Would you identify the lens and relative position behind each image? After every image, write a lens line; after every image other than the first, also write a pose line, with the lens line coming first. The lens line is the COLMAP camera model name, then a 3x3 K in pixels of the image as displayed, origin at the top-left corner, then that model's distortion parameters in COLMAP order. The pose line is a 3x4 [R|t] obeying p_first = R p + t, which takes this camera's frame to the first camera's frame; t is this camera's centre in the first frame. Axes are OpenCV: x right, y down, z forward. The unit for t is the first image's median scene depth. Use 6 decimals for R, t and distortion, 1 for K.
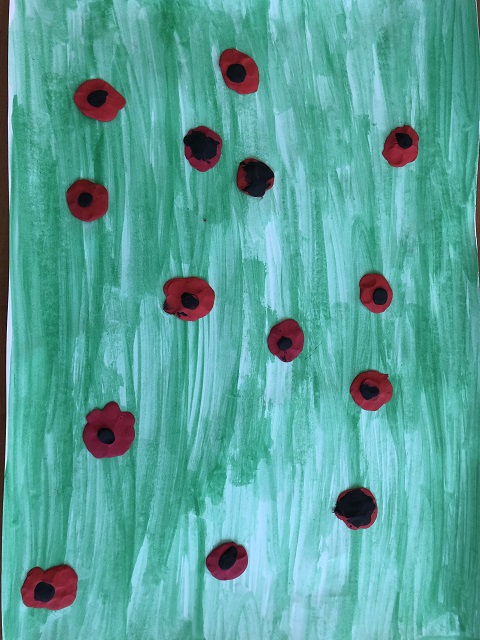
lens RADIAL K [[529.8, 0, 240.0], [0, 529.8, 320.0], [0, 0, 1]] dist [0.015344, -0.011714]
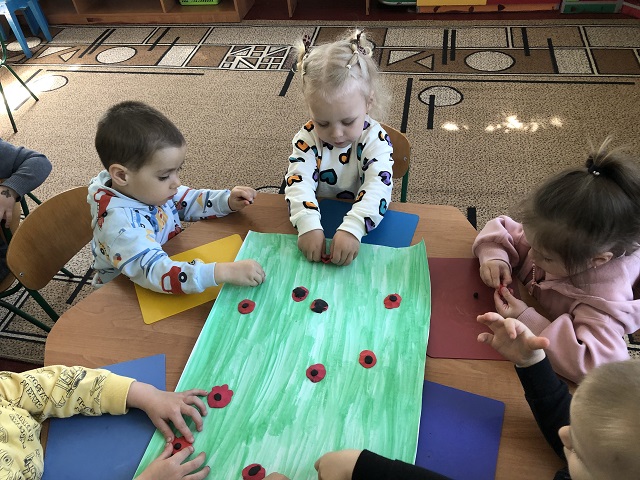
lens RADIAL K [[535.1, 0, 320.0], [0, 535.1, 240.0], [0, 0, 1]] dist [0.004463, -0.003073]
pose [[0.944566, -0.007890, -0.328226, 0.760050], [-0.225258, 0.711732, -0.665354, 1.011347], [0.238859, 0.702406, 0.670501, -0.682528]]
